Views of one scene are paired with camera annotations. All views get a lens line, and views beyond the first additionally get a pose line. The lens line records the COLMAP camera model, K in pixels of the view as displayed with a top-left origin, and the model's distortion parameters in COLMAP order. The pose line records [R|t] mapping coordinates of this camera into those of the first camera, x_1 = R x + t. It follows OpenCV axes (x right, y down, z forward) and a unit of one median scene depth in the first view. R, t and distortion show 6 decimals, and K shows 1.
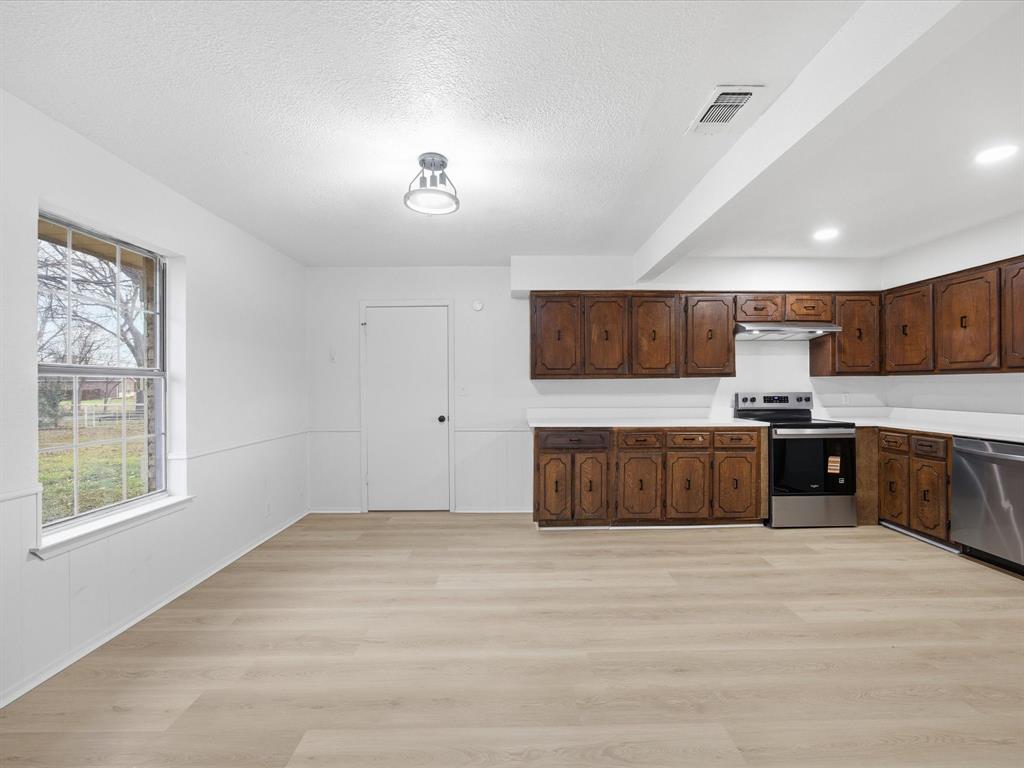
lens RADIAL K [[452.7, 0, 511.6], [0, 452.7, 386.1], [0, 0, 1]] dist [-0.044175, 0.017531]
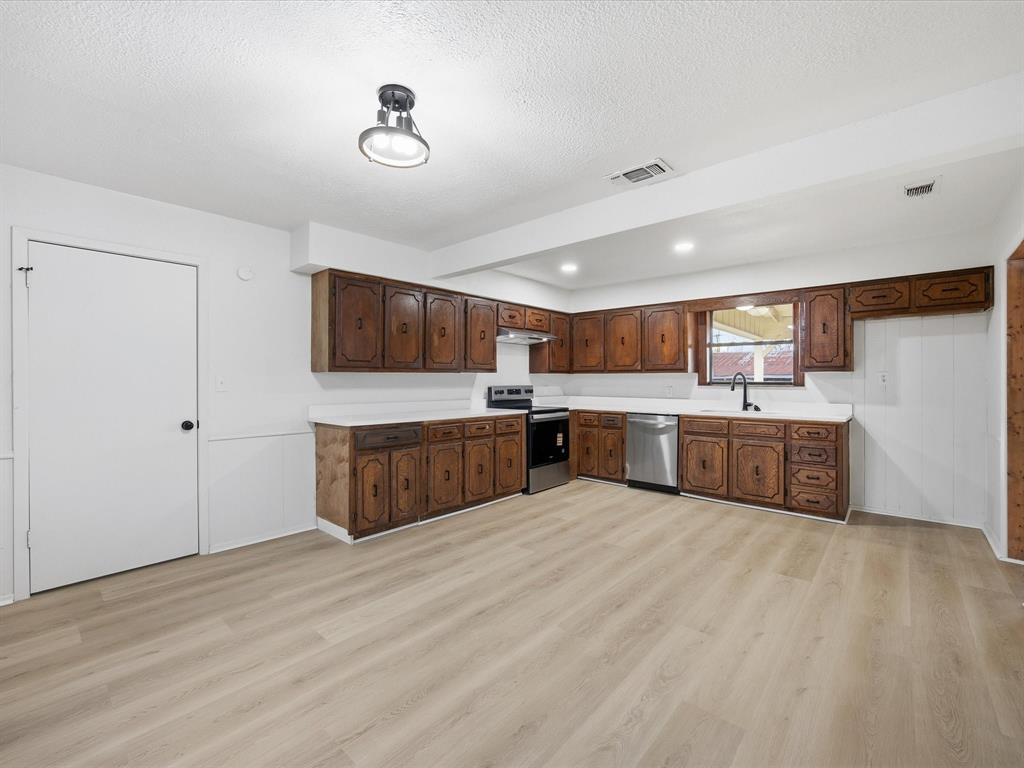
lens RADIAL K [[448.7, 0, 512.0], [0, 448.7, 384.0], [0, 0, 1]] dist [-0.038746, 0.017191]
pose [[0.669911, -0.001948, 0.742439, -0.379960], [-0.003293, 0.999979, 0.005595, 0.002011], [-0.742434, -0.006193, 0.669890, 0.195064]]
